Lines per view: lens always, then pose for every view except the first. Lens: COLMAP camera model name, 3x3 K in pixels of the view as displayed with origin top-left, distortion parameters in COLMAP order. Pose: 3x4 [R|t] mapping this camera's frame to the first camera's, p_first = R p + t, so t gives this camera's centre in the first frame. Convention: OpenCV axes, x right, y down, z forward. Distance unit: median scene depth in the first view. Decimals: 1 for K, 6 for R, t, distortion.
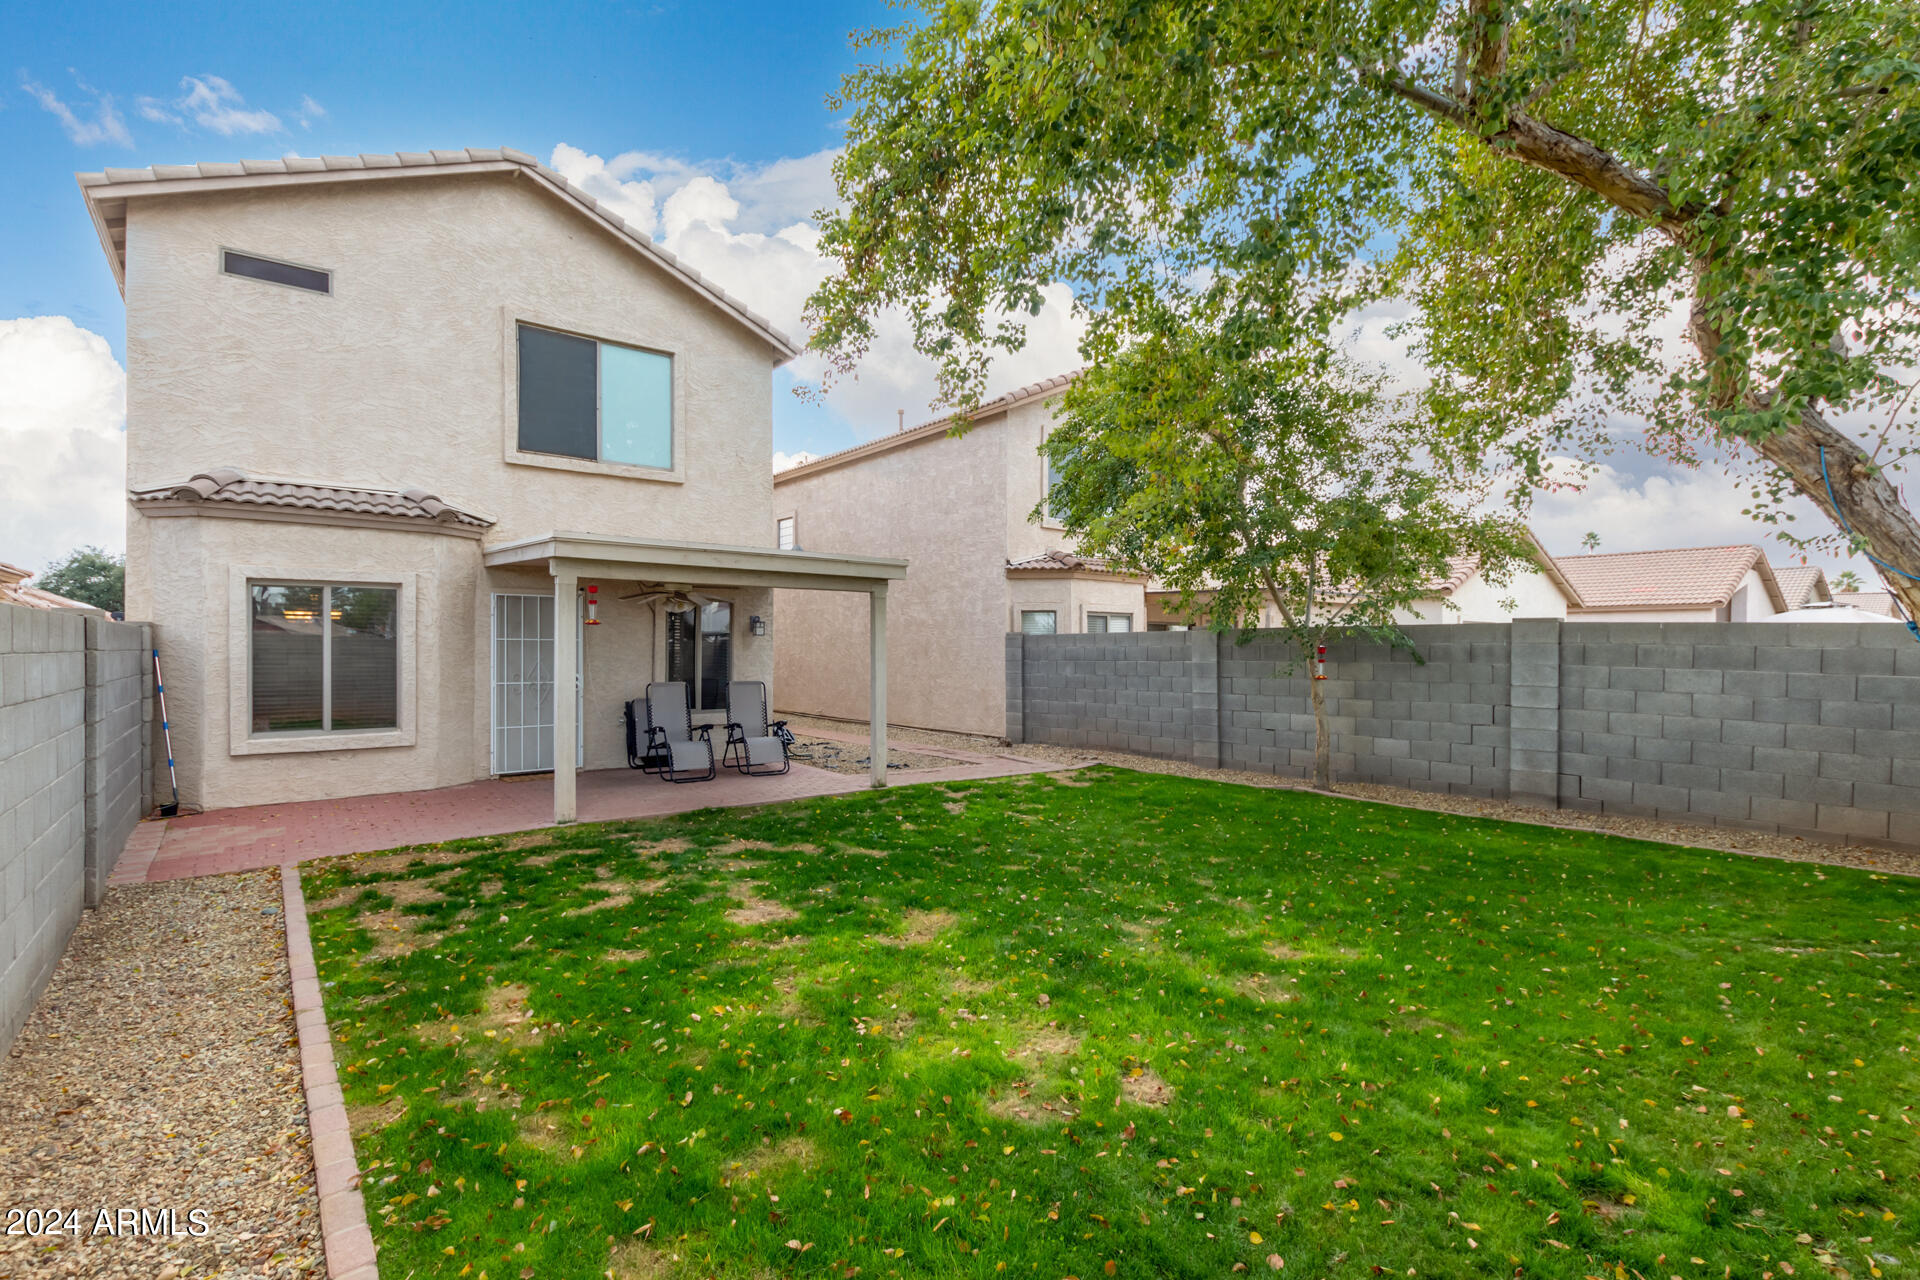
lens RADIAL K [[883.2, 0, 959.3], [0, 883.2, 643.6], [0, 0, 1]] dist [0.009393, -0.000679]
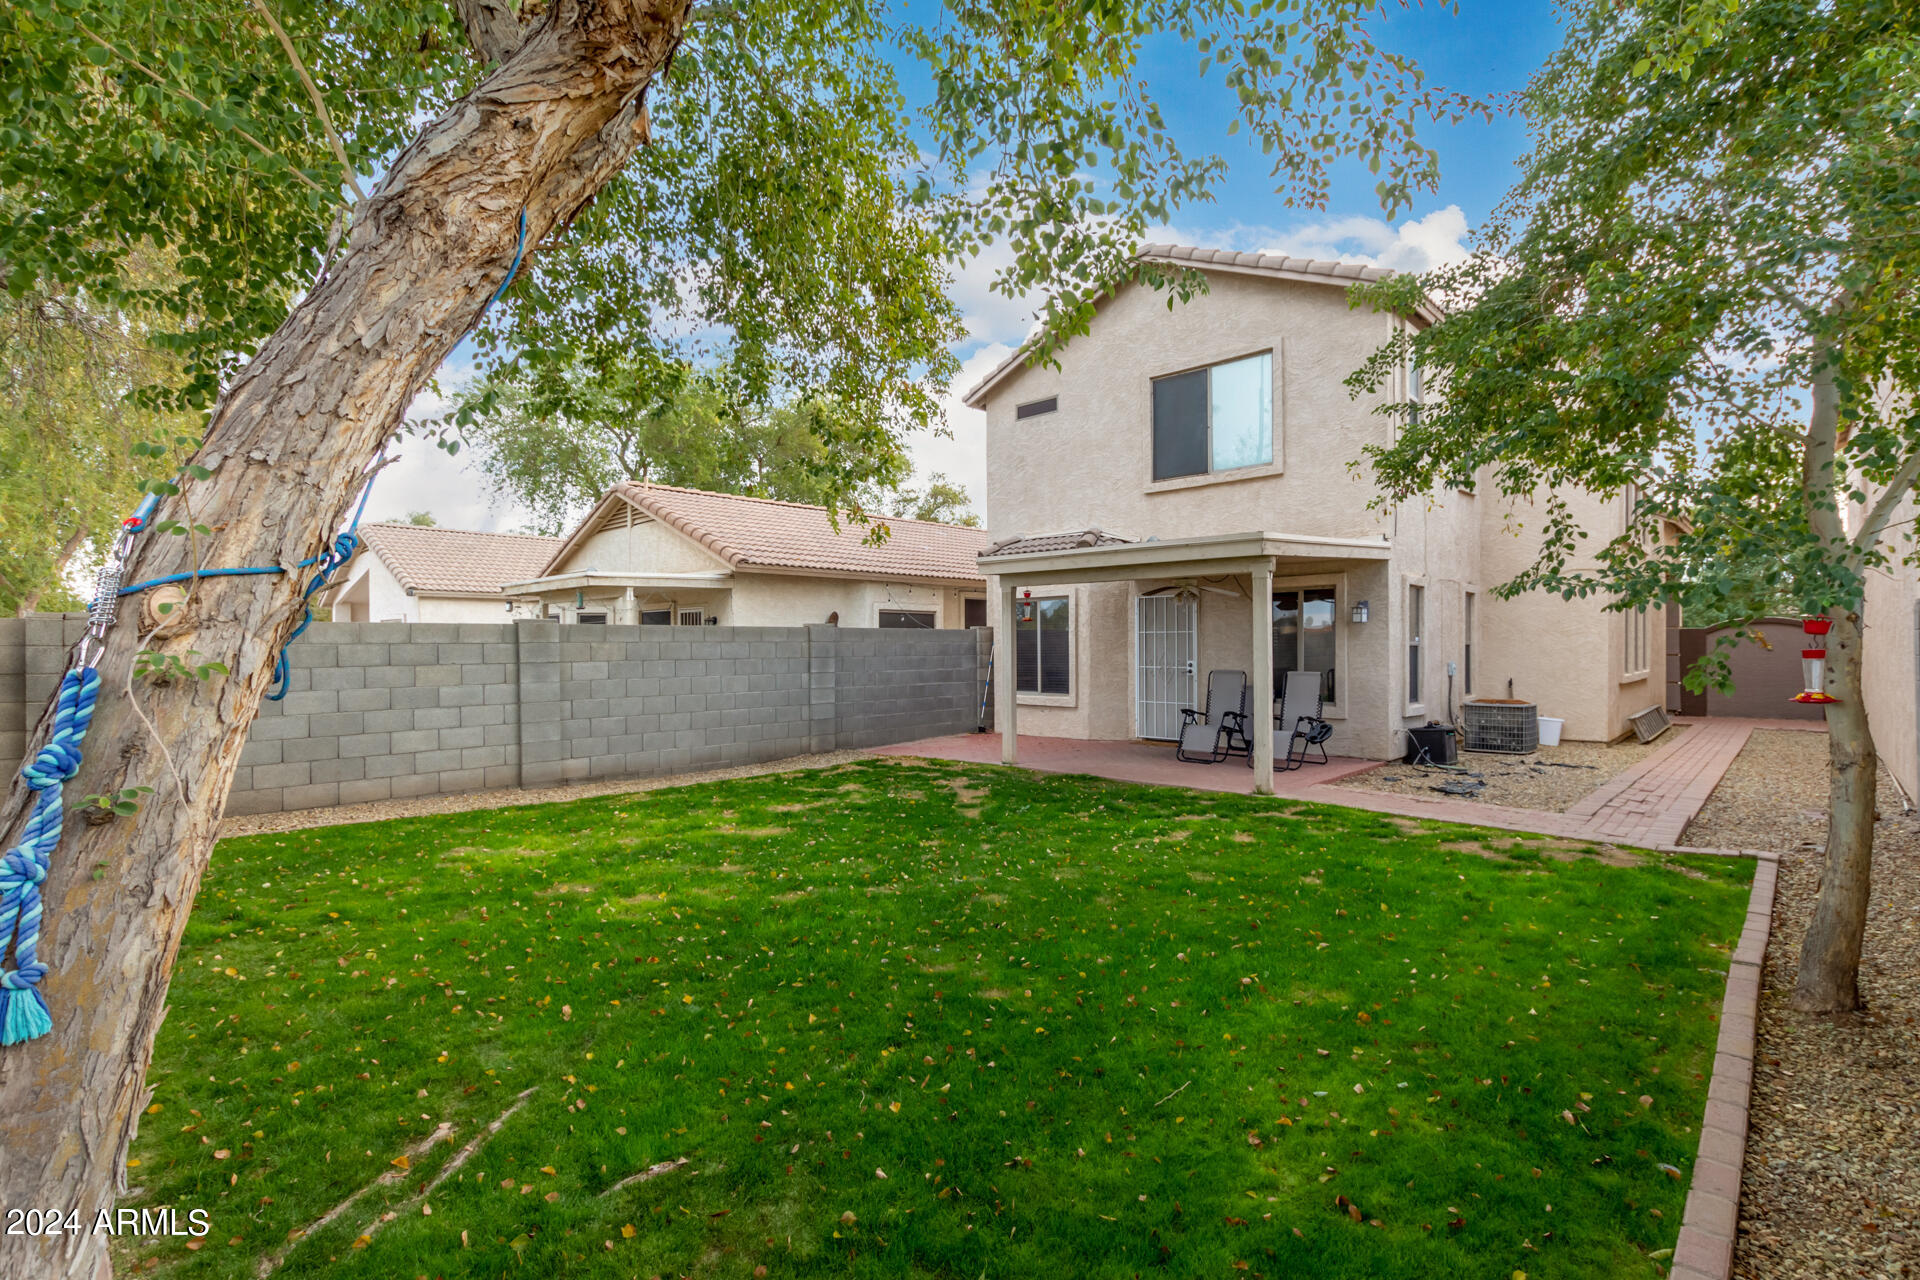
lens RADIAL K [[883.2, 0, 963.2], [0, 883.2, 644.0], [0, 0, 1]] dist [0.009393, -0.000679]
pose [[0.108286, 0.001726, -0.994118, 0.825697], [0.002638, 0.999994, 0.002023, 0.009902], [0.994116, -0.002841, 0.108281, 0.688591]]
